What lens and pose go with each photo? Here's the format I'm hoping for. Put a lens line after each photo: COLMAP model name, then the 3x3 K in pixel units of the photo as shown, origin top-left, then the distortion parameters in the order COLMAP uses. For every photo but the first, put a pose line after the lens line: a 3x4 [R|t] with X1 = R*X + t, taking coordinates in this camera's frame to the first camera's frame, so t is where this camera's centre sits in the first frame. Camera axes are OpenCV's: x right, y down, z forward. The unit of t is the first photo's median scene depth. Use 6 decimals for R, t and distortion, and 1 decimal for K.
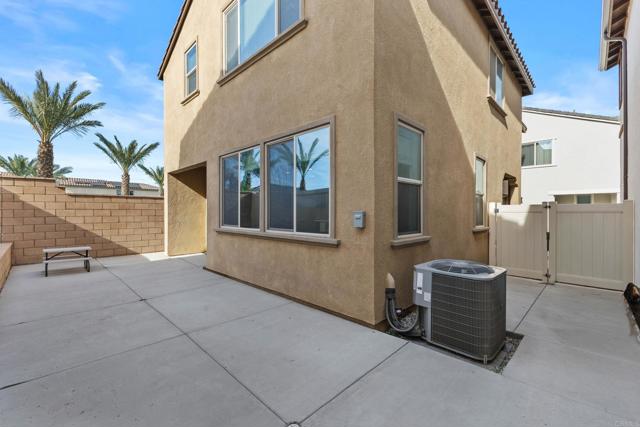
lens RADIAL K [[278.2, 0, 320.1], [0, 278.2, 211.0], [0, 0, 1]] dist [0.004896, -0.001433]
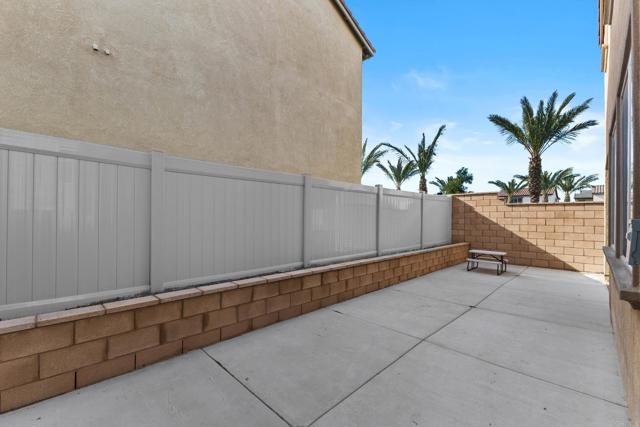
lens RADIAL K [[278.2, 0, 318.9], [0, 278.2, 217.4], [0, 0, 1]] dist [0.004896, -0.001433]
pose [[-0.007247, -0.004558, -0.999963, 0.229957], [-0.008100, 0.999957, -0.004500, 0.002909], [0.999941, 0.008068, -0.007284, 0.273412]]
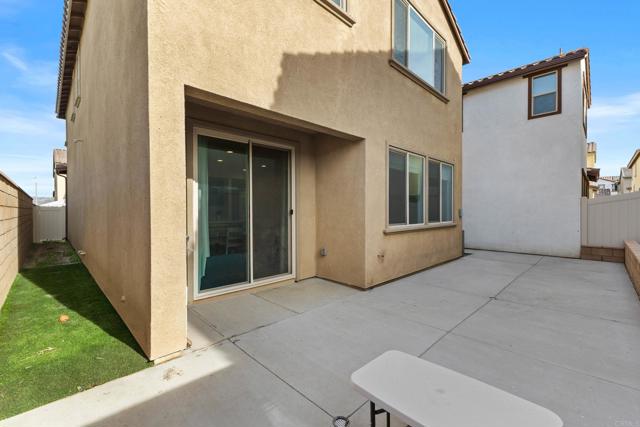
lens RADIAL K [[278.2, 0, 321.3], [0, 278.2, 212.6], [0, 0, 1]] dist [0.004896, -0.001433]
pose [[-0.001548, -0.004271, 0.999990, -0.990438], [-0.000451, 0.999991, 0.004270, 0.007367], [-0.999999, -0.000445, -0.001550, 0.983542]]
